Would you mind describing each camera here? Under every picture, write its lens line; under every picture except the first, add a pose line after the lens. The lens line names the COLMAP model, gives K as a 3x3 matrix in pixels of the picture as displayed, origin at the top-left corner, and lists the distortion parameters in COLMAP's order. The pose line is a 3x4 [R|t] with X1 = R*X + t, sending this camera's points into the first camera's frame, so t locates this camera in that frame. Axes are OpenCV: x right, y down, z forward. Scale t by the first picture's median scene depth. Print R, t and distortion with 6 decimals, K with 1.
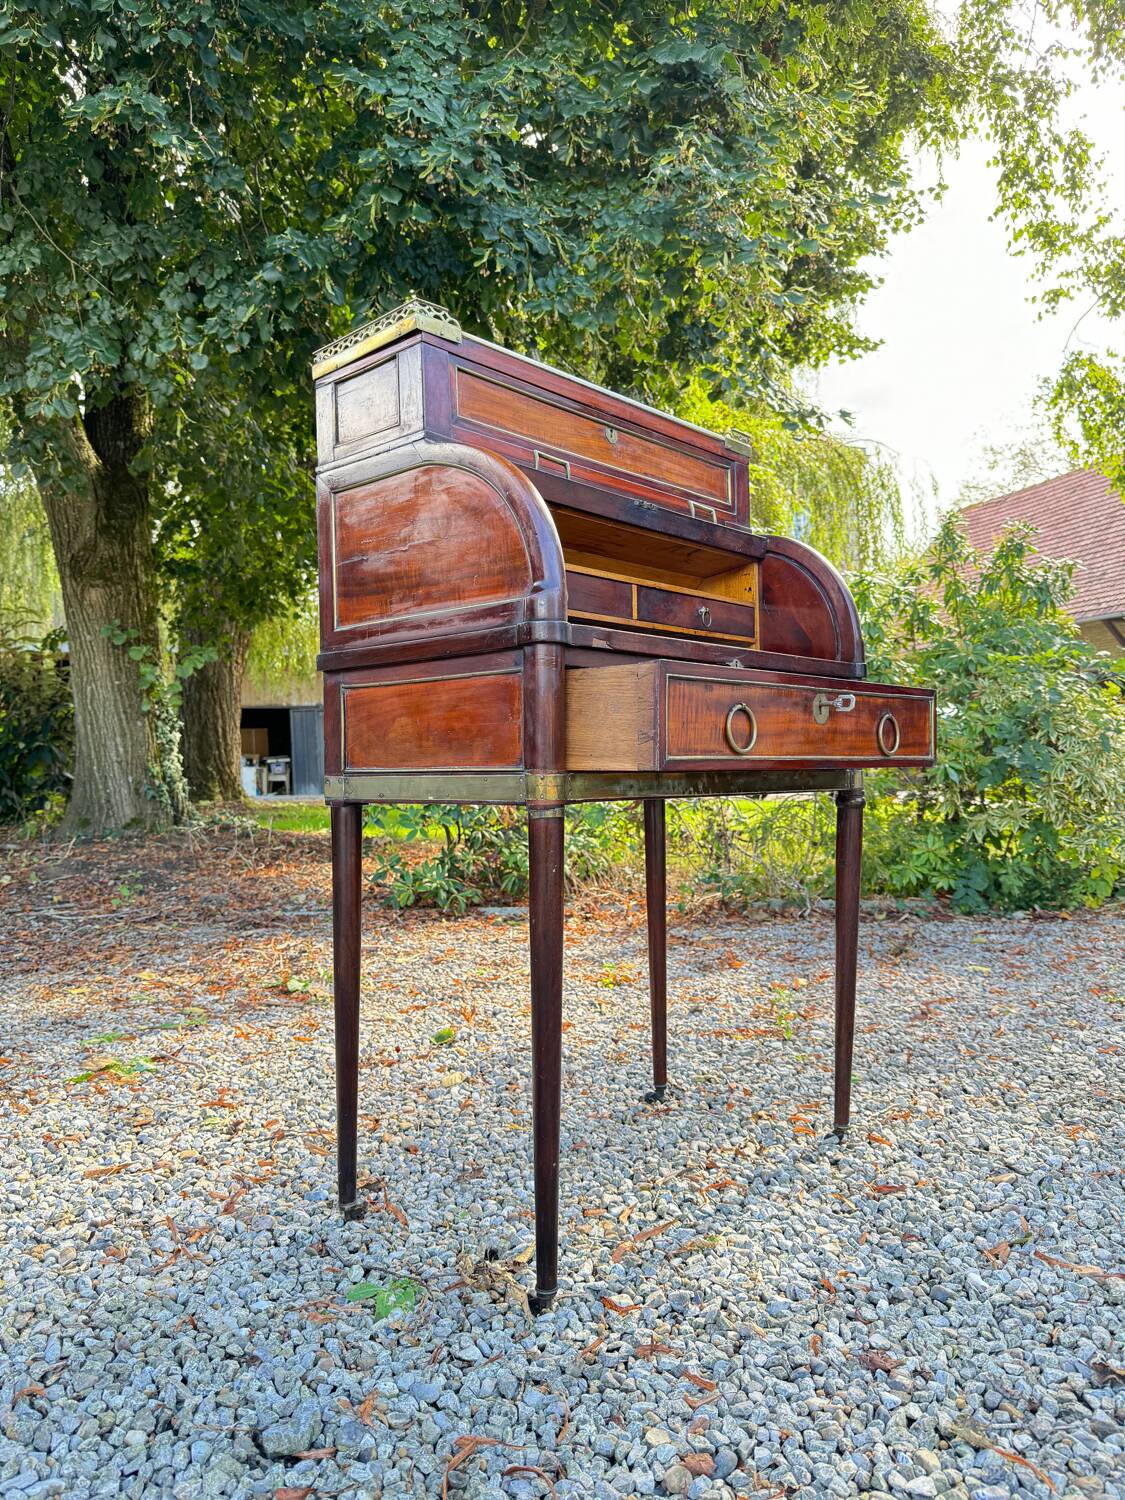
lens RADIAL K [[1060.4, 0, 562.5], [0, 1060.4, 750.0], [0, 0, 1]] dist [-0.000751, -0.004396]
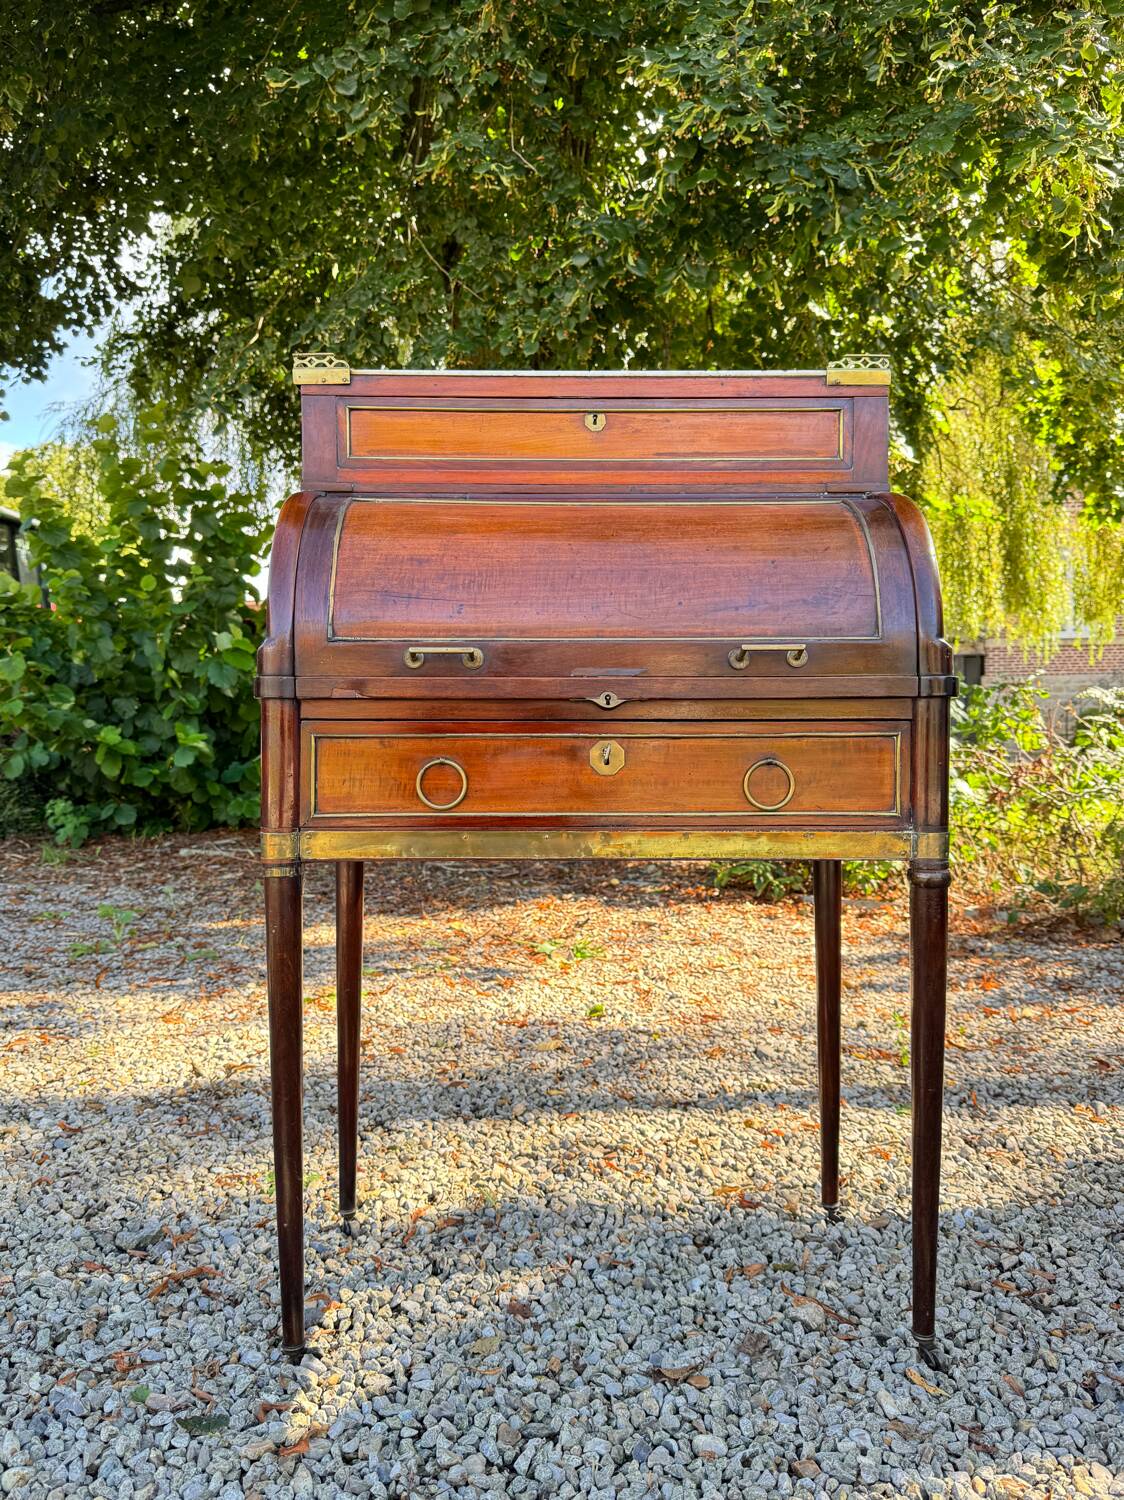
lens RADIAL K [[1146.7, 0, 566.2], [0, 1146.7, 749.2], [0, 0, 1]] dist [0.002351, -0.003359]
pose [[0.871184, 0.028341, -0.490138, 0.207306], [-0.006917, 0.998942, 0.045468, -0.026654], [0.490908, -0.036221, 0.870458, -0.020772]]
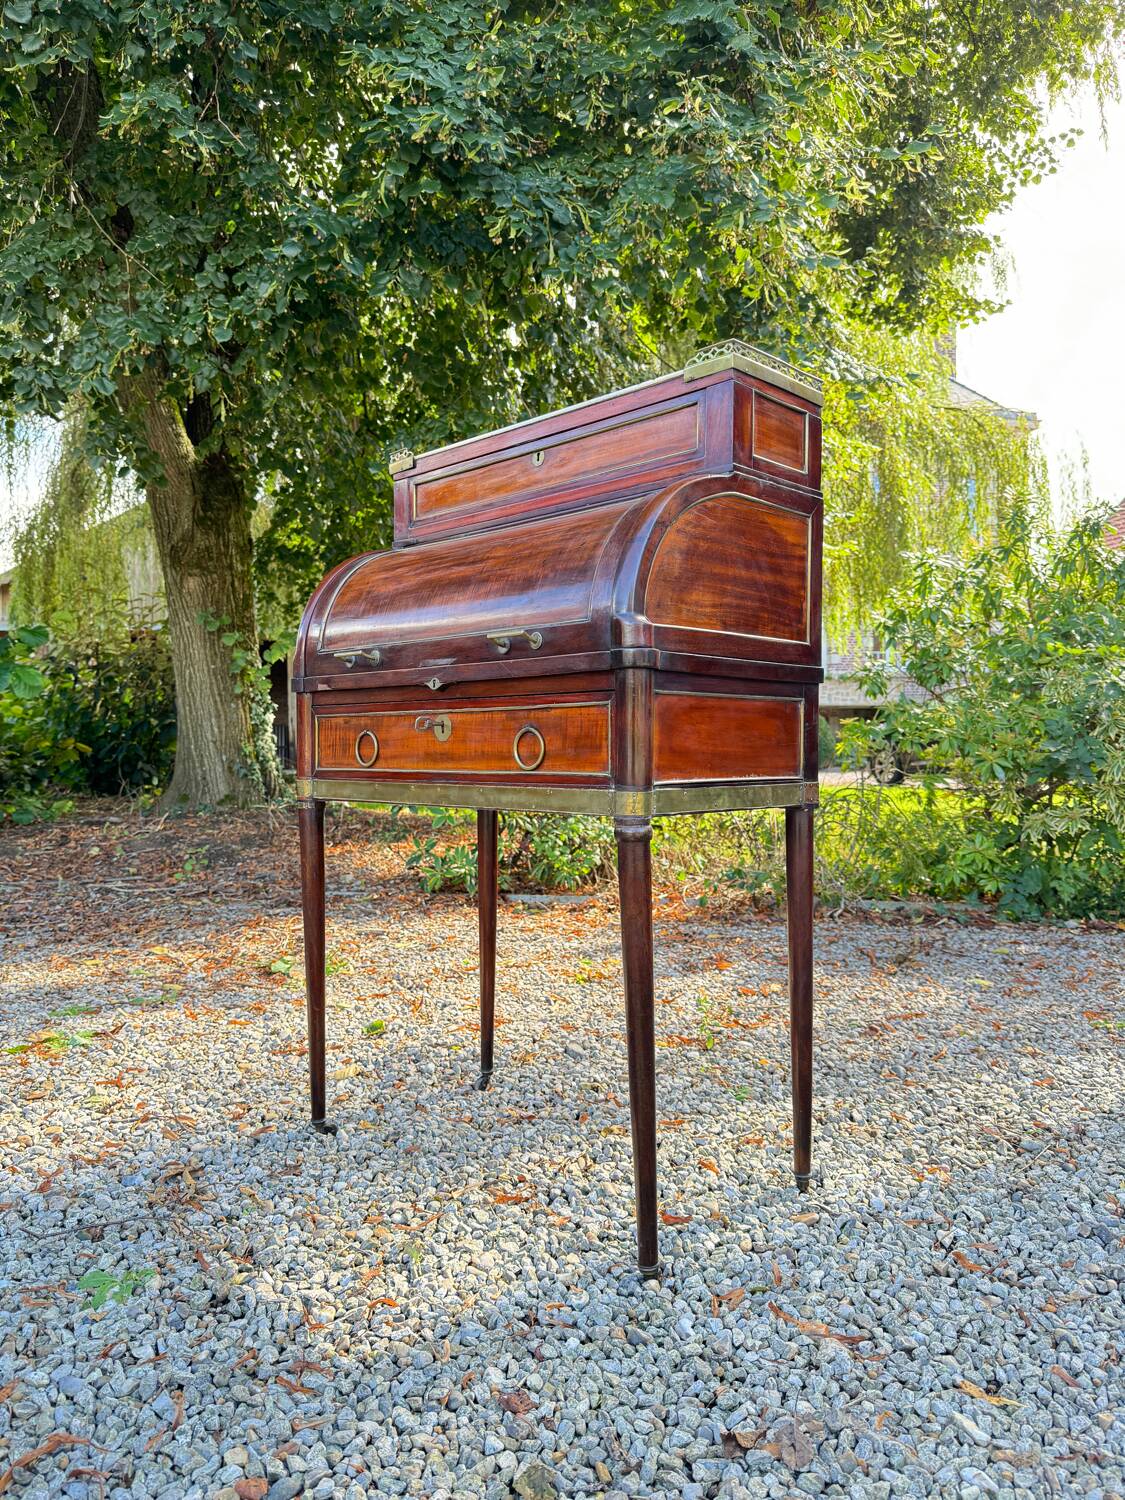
lens RADIAL K [[1060.4, 0, 562.5], [0, 1060.4, 750.0], [0, 0, 1]] dist [-0.000751, -0.004396]
pose [[0.988739, 0.016010, -0.148794, 0.102153], [-0.012811, 0.999666, 0.022430, -0.010336], [0.149104, -0.020271, 0.988614, 0.010865]]
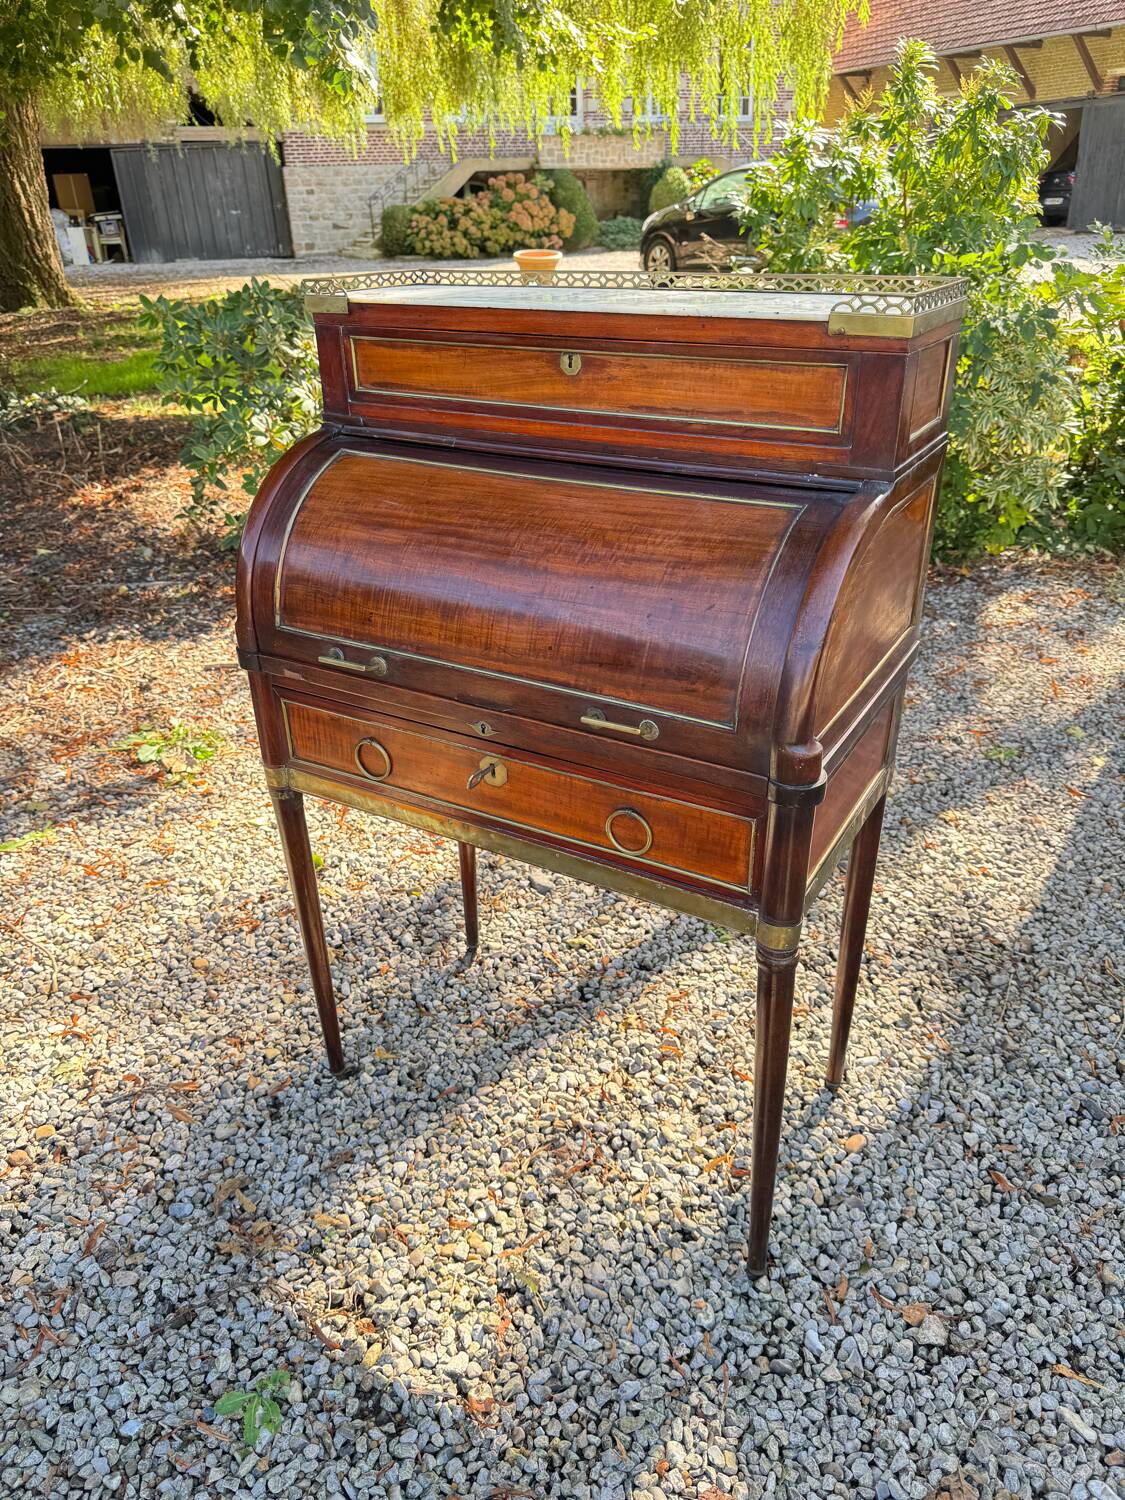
lens RADIAL K [[1070.1, 0, 565.7], [0, 1070.1, 748.9], [0, 0, 1]] dist [0.003297, -0.009849]
pose [[0.995379, -0.043239, 0.085736, 0.018121], [-0.003002, 0.878424, 0.477874, -0.134208], [-0.095975, -0.475923, 0.874235, 0.088324]]
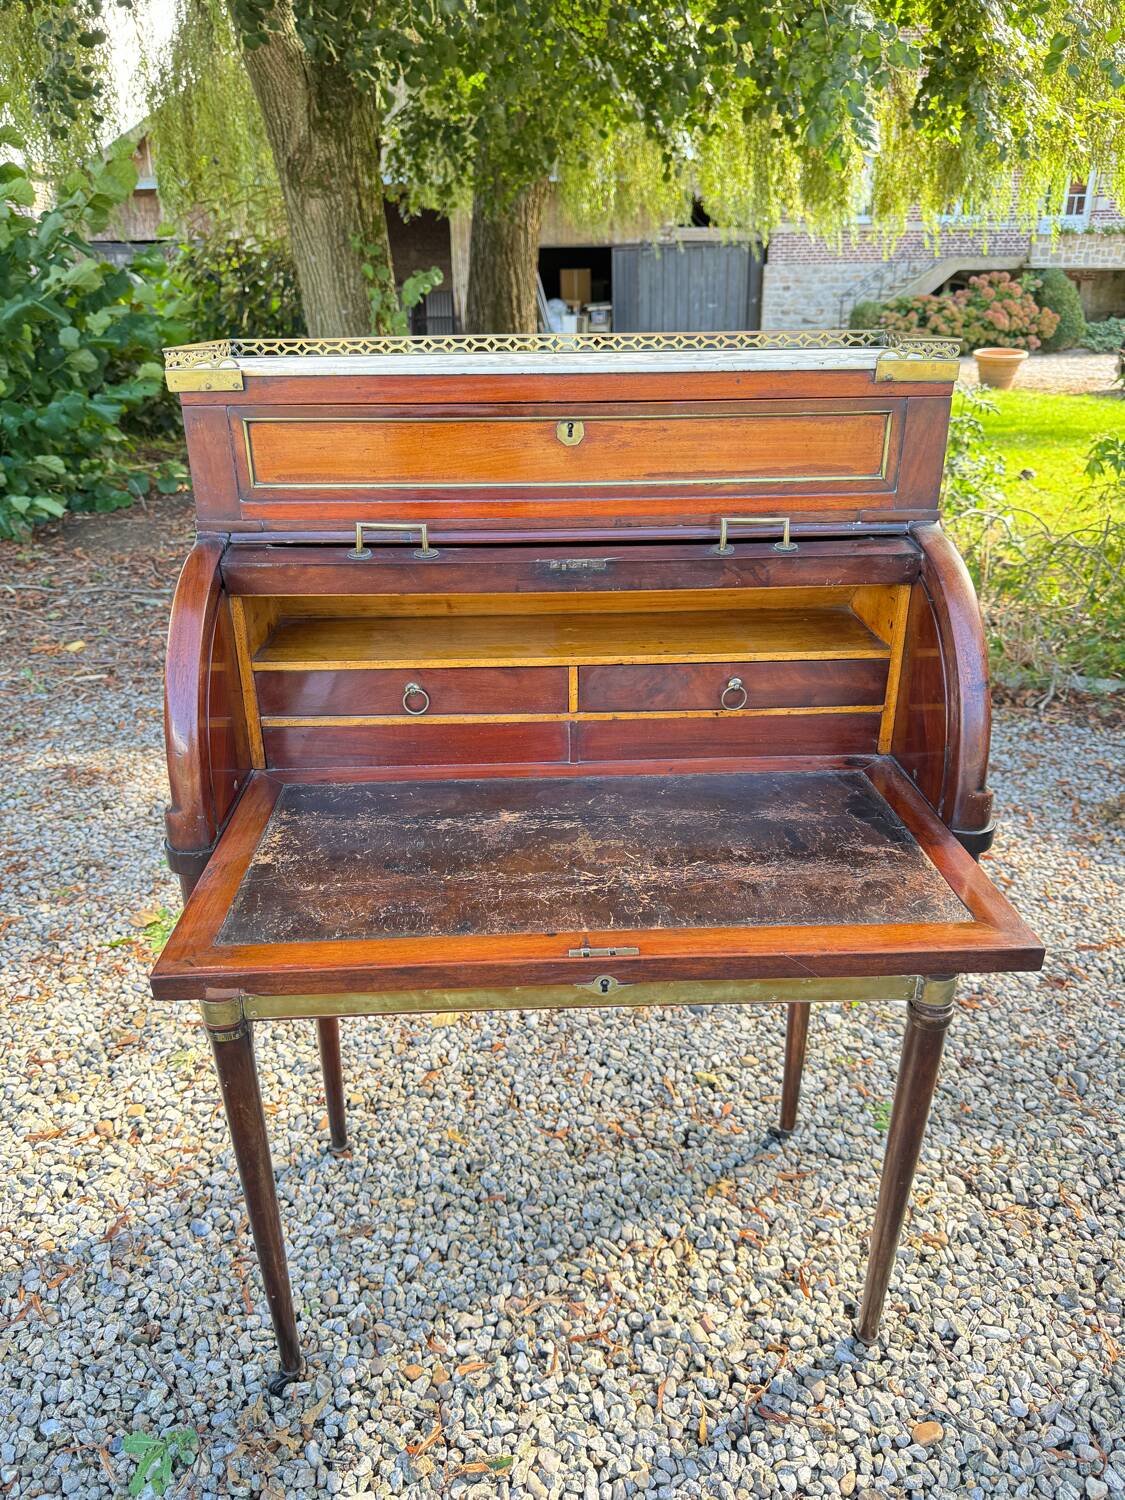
lens RADIAL K [[1070.0, 0, 559.5], [0, 1070.0, 747.3], [0, 0, 1]] dist [0.001585, -0.008951]
pose [[0.948867, 0.135829, -0.284961, 0.095117], [-0.007007, 0.911535, 0.411162, -0.123882], [0.315600, -0.388141, 0.865877, 0.124203]]
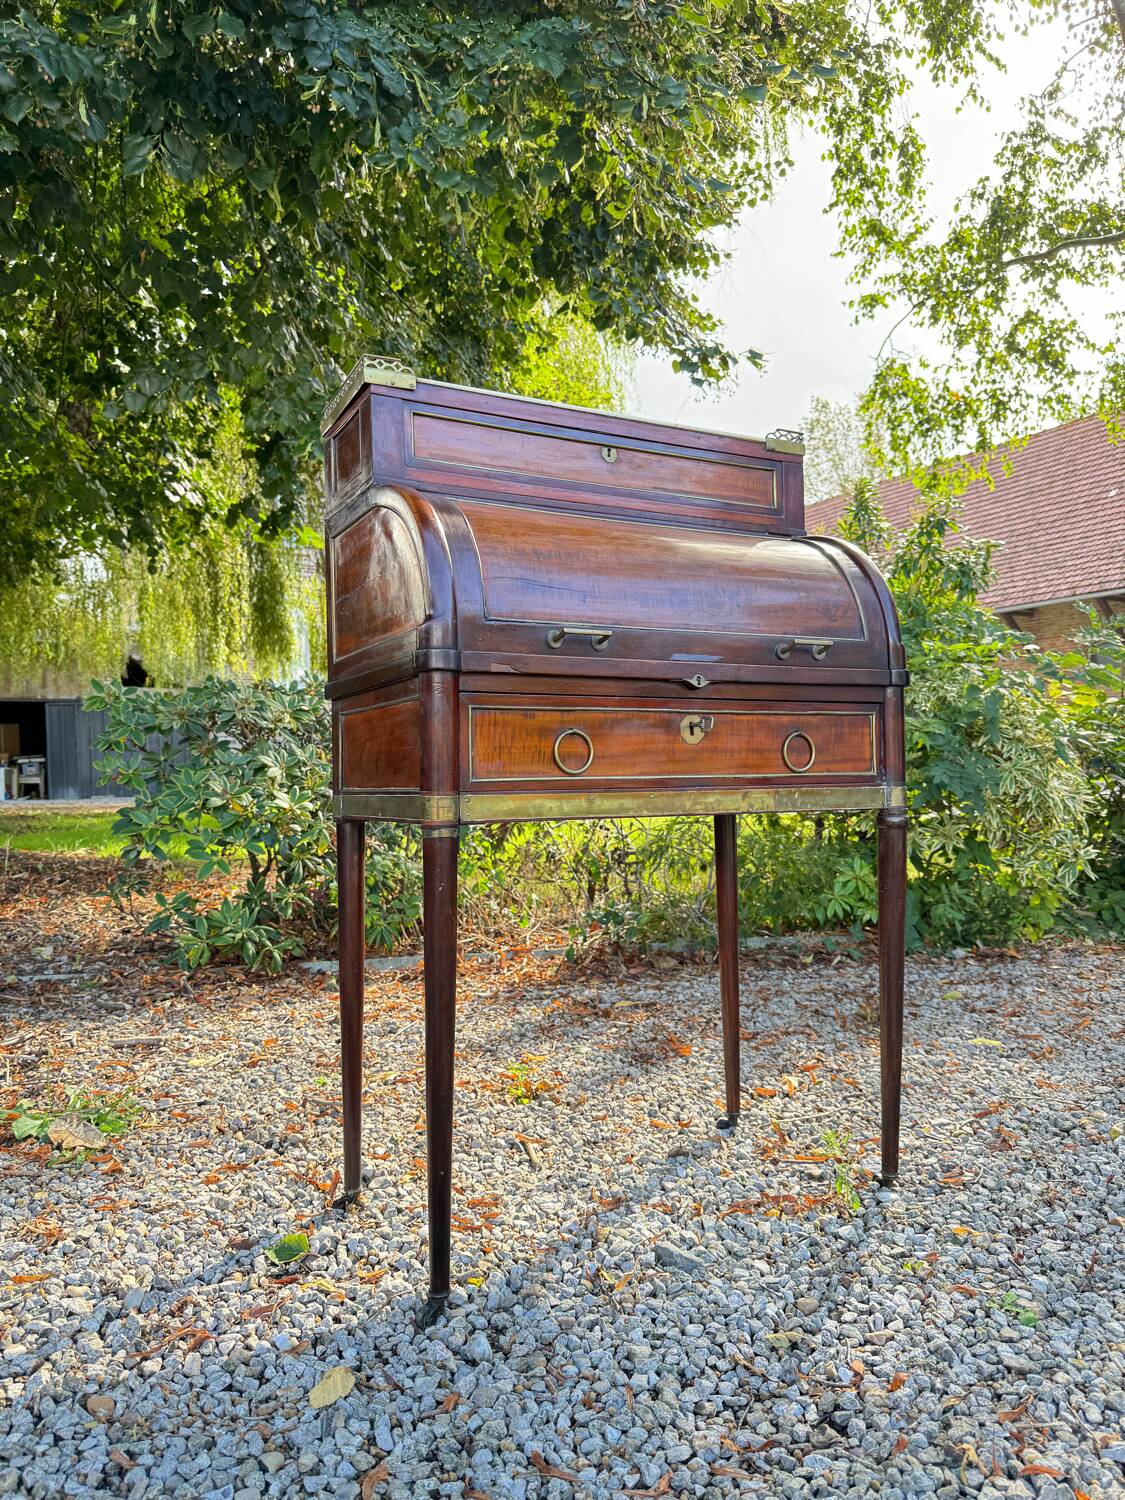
lens RADIAL K [[1065.3, 0, 561.1], [0, 1065.3, 736.9], [0, 0, 1]] dist [0.001490, -0.046075]
pose [[0.980400, 0.010516, 0.196737, -0.040022], [-0.007794, 0.999863, -0.014607, -0.000621], [-0.196864, 0.012787, 0.980347, 0.190908]]
